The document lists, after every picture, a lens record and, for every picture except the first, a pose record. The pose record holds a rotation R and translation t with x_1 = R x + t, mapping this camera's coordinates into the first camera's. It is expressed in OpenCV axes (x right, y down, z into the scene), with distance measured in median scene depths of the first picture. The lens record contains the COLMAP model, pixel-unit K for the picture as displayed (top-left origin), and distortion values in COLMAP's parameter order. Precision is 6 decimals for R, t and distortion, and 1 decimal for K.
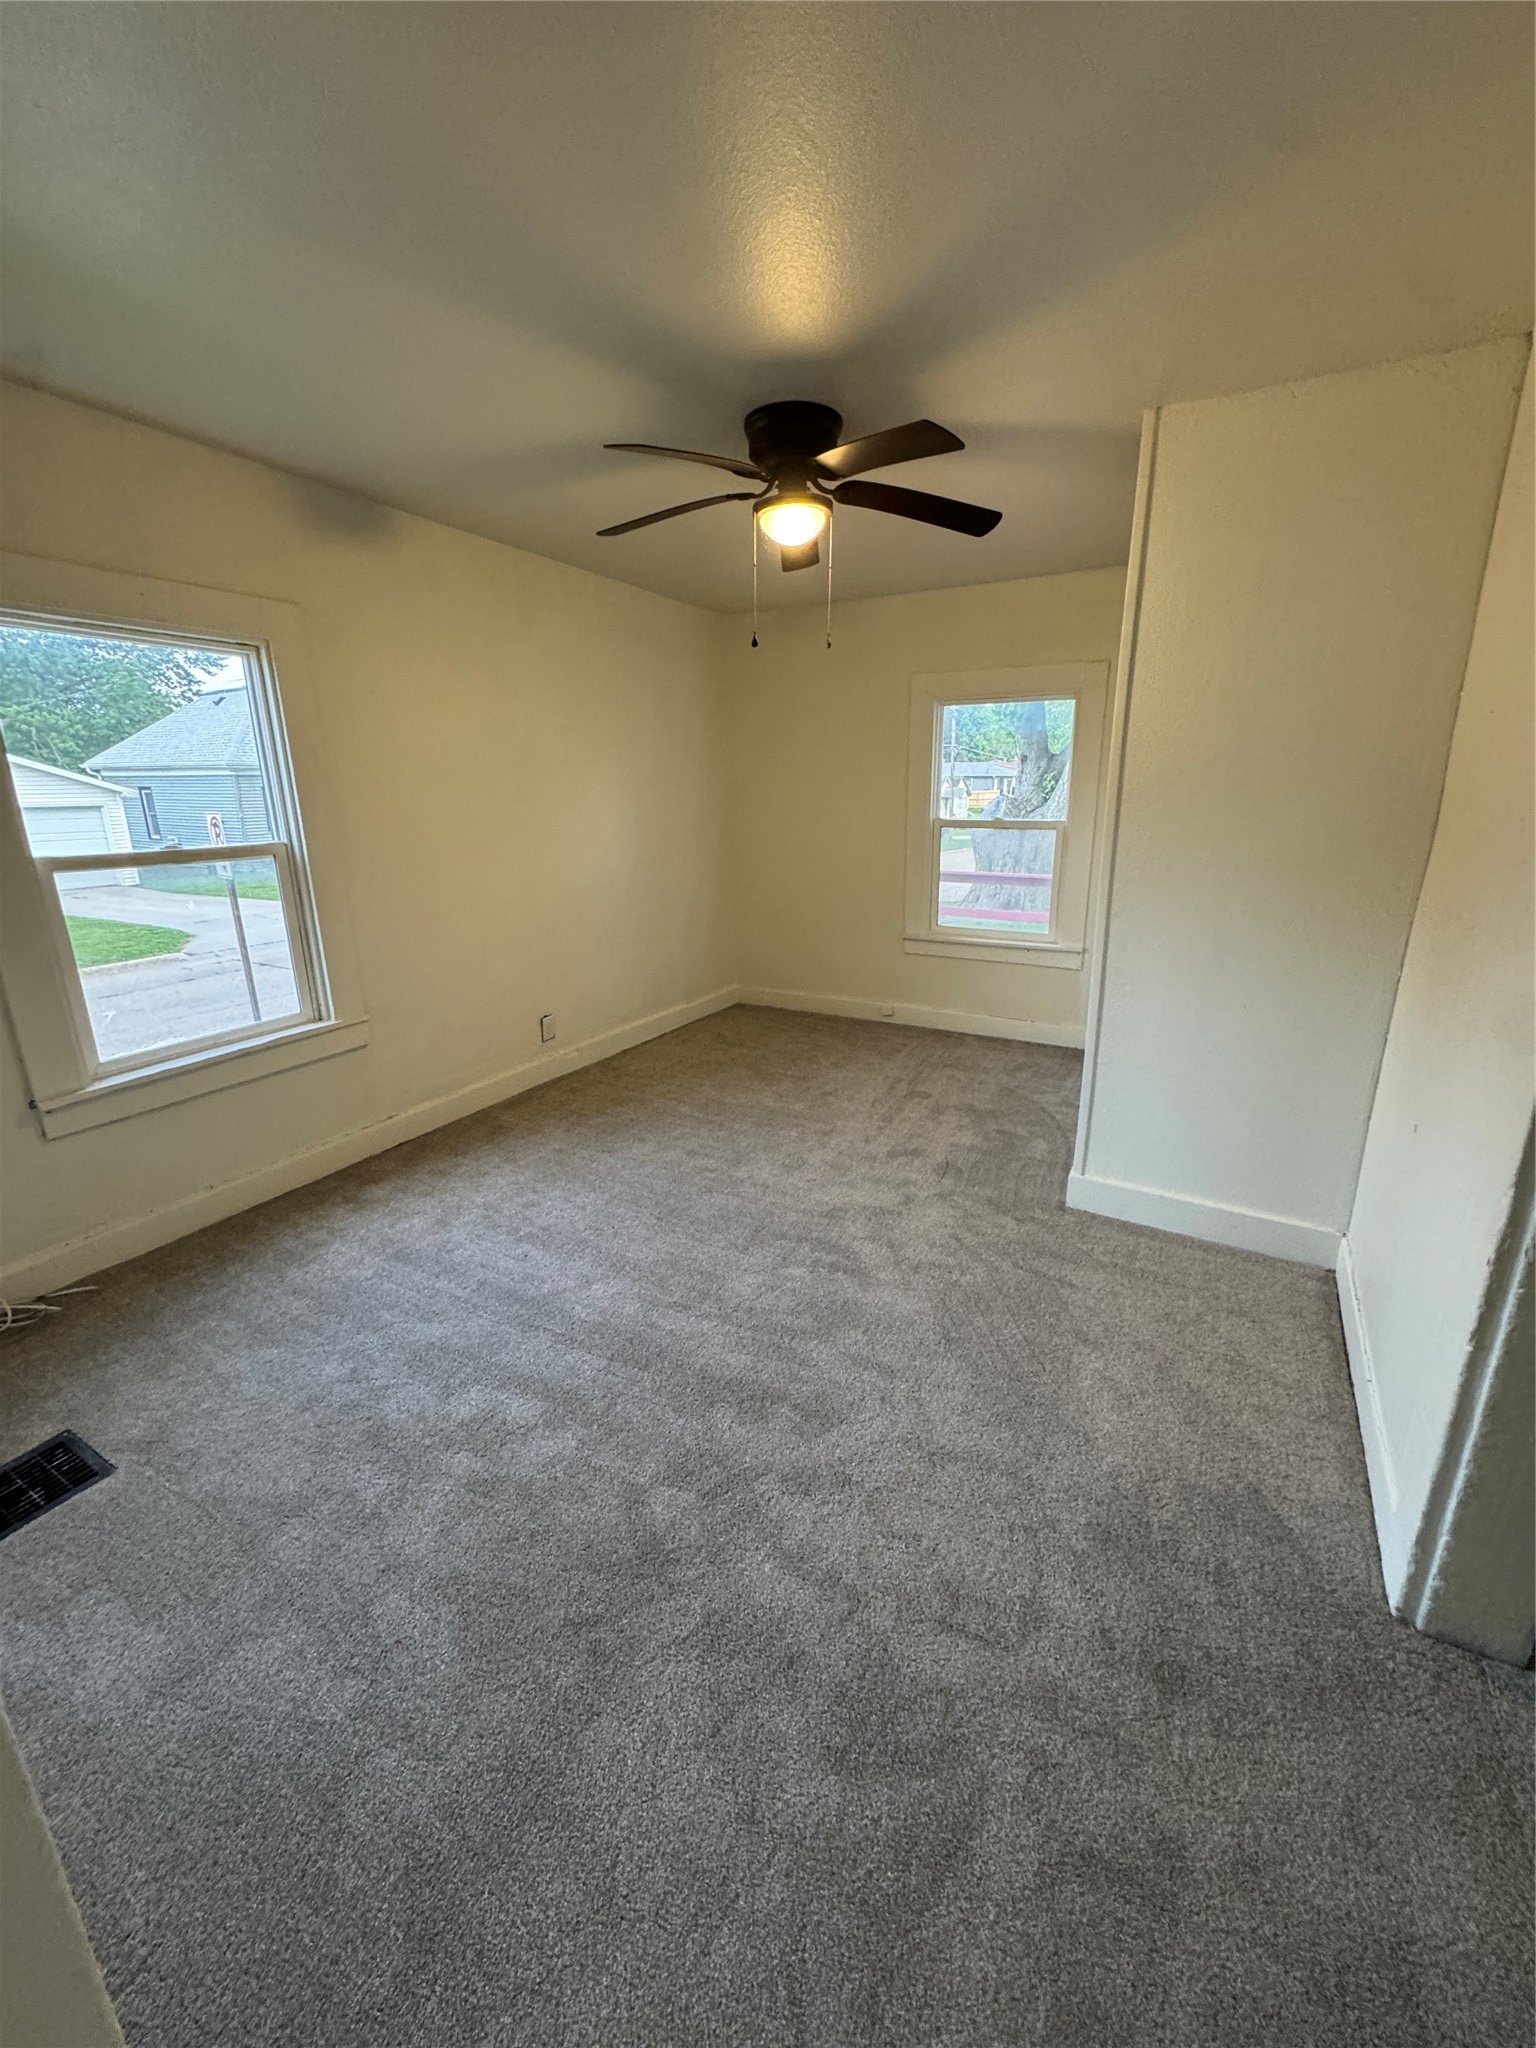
lens RADIAL K [[817.5, 0, 768.0], [0, 817.5, 1024.0], [0, 0, 1]] dist [-0.000512, 0.000123]
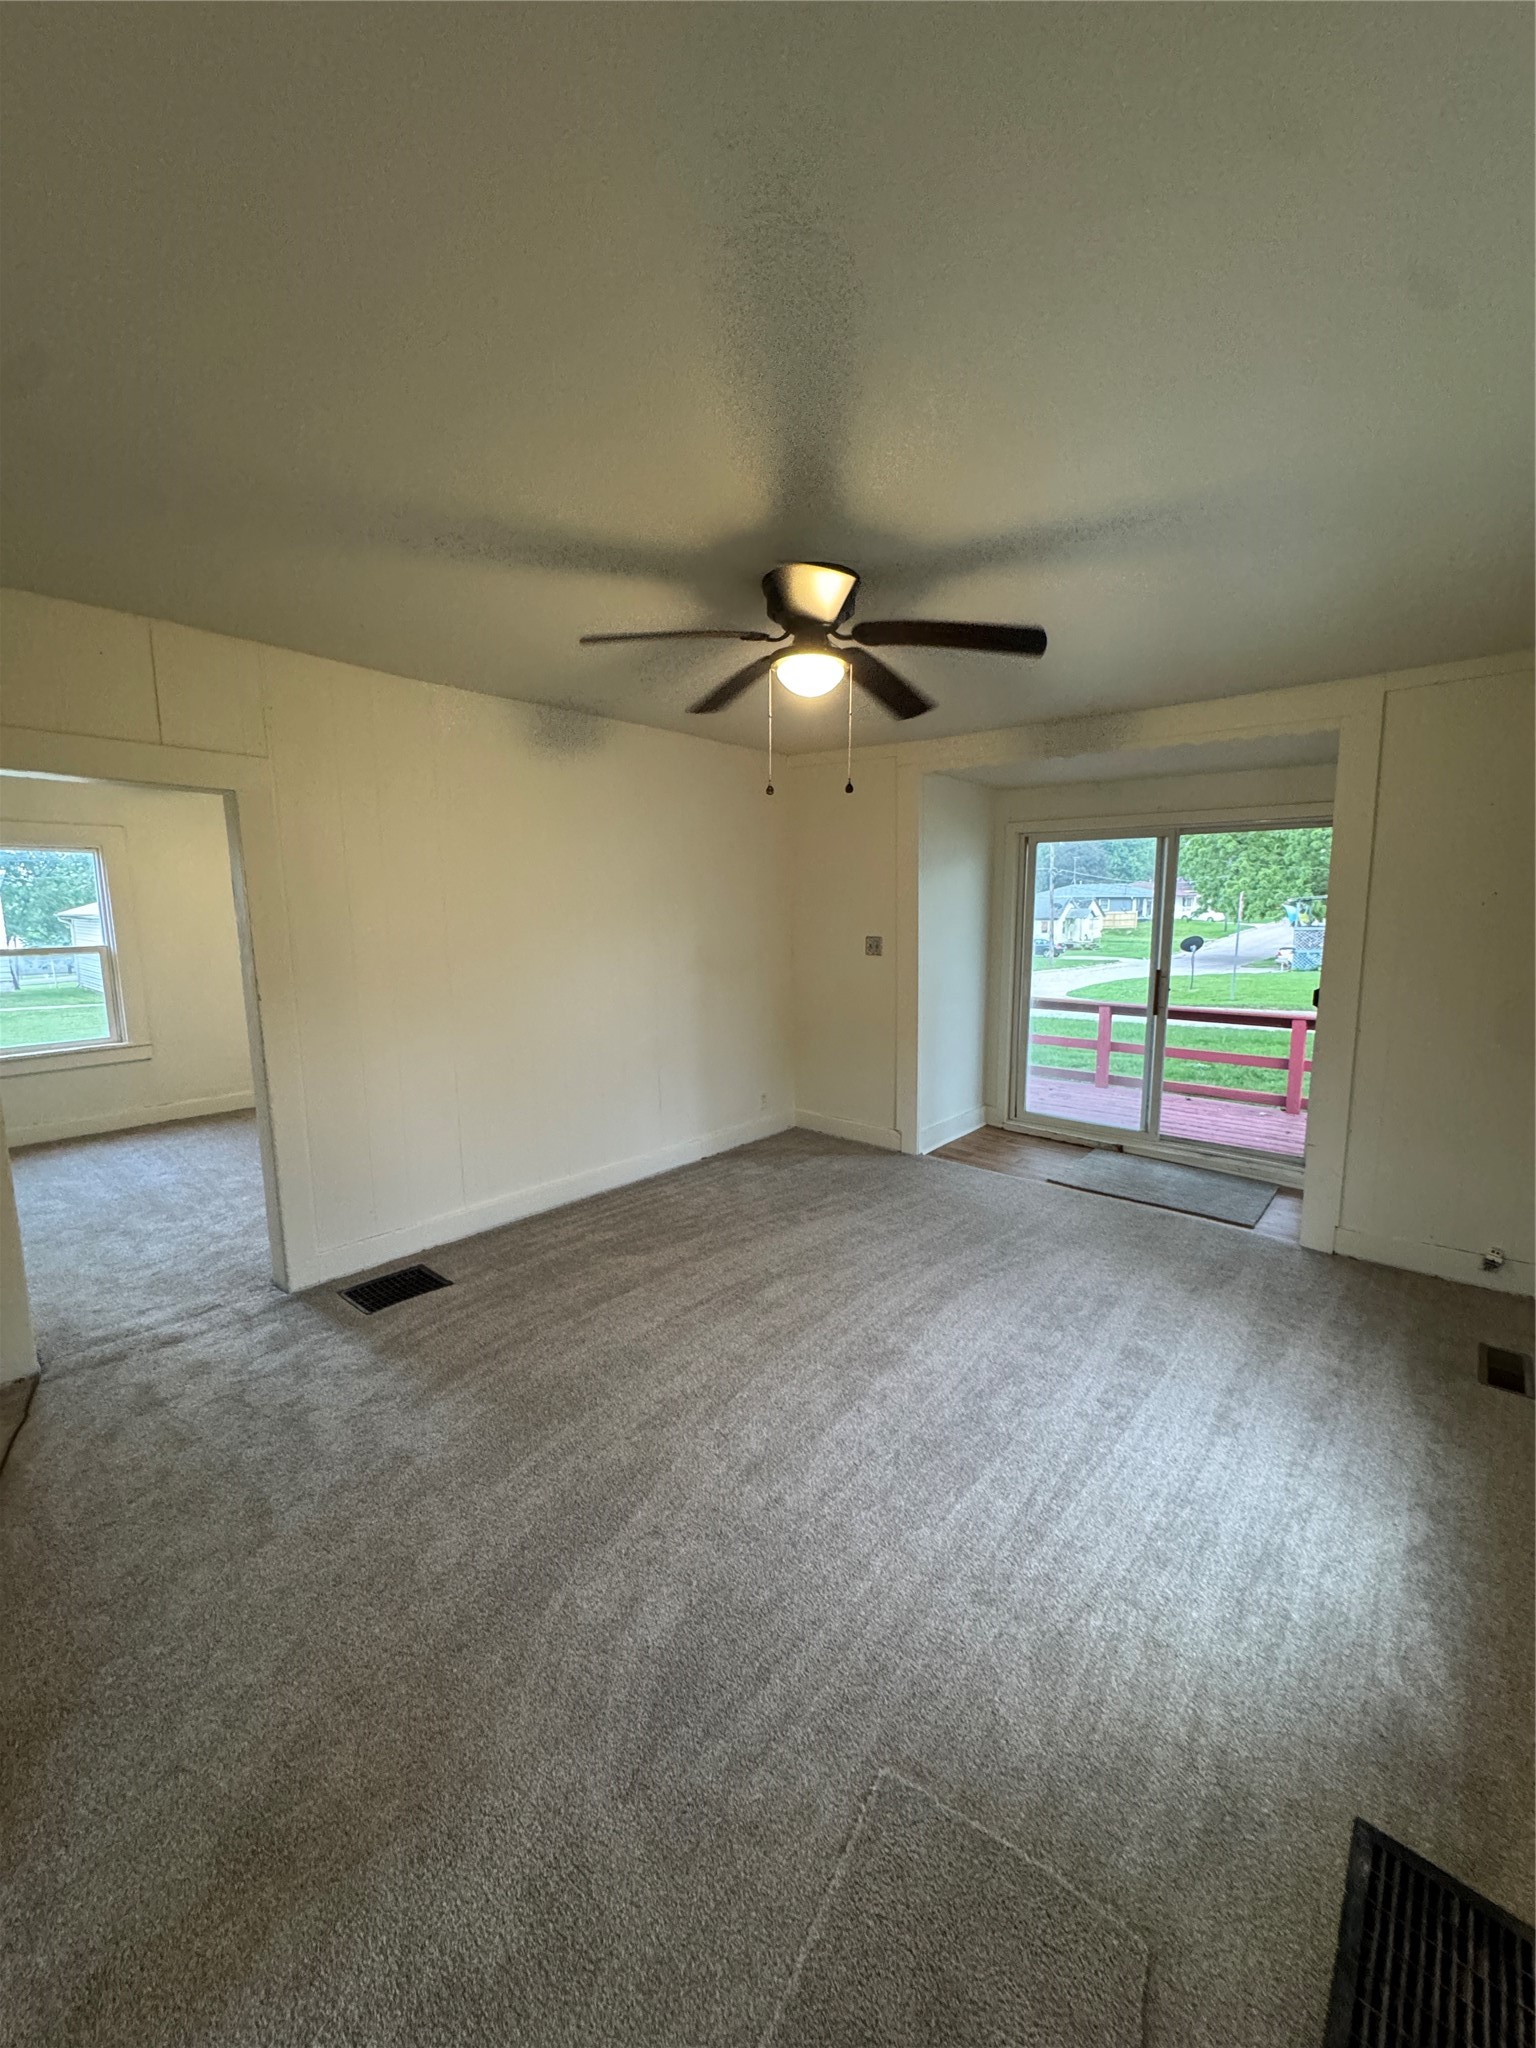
lens RADIAL K [[817.5, 0, 768.0], [0, 817.5, 1024.0], [0, 0, 1]] dist [-0.000512, 0.000123]
pose [[0.981490, 0.029965, -0.189157, 1.199251], [-0.055886, 0.989509, -0.133227, 0.117394], [0.183181, 0.141332, 0.972867, -0.504313]]
